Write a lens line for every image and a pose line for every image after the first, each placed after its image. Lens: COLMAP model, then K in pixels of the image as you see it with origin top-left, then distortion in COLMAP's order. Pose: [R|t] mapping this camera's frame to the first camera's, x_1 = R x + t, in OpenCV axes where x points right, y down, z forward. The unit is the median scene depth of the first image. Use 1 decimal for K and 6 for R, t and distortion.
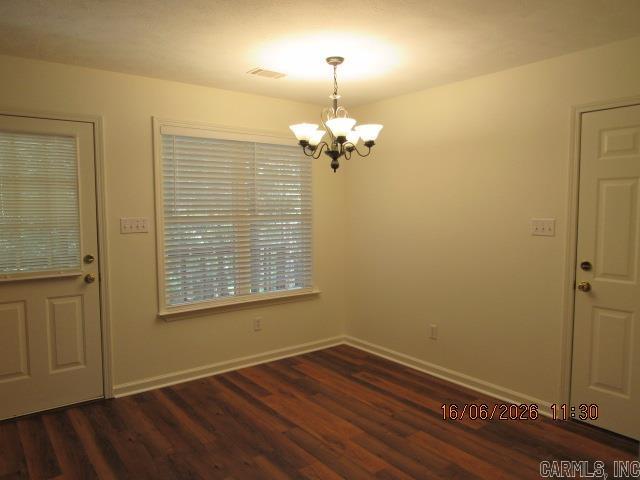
lens RADIAL K [[459.9, 0, 317.7], [0, 459.9, 240.0], [0, 0, 1]] dist [-0.023570, 0.004456]
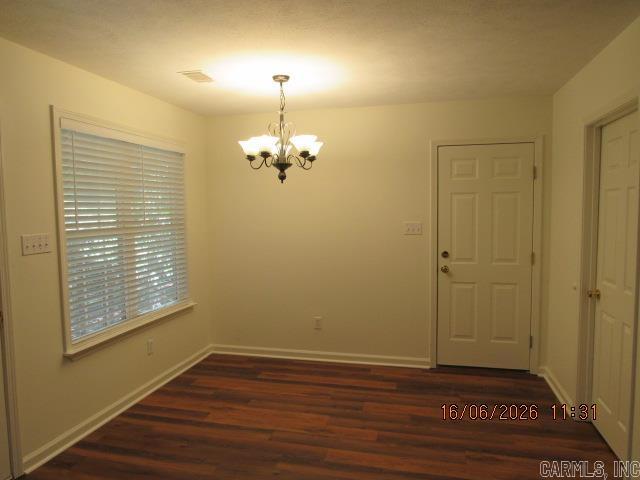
lens RADIAL K [[452.8, 0, 320.0], [0, 452.8, 240.0], [0, 0, 1]] dist [-0.038057, 0.001265]
pose [[0.785092, -0.049065, 0.617432, -0.521236], [0.056882, 0.998356, 0.007007, -0.017667], [-0.616761, 0.029620, 0.786593, 0.123710]]
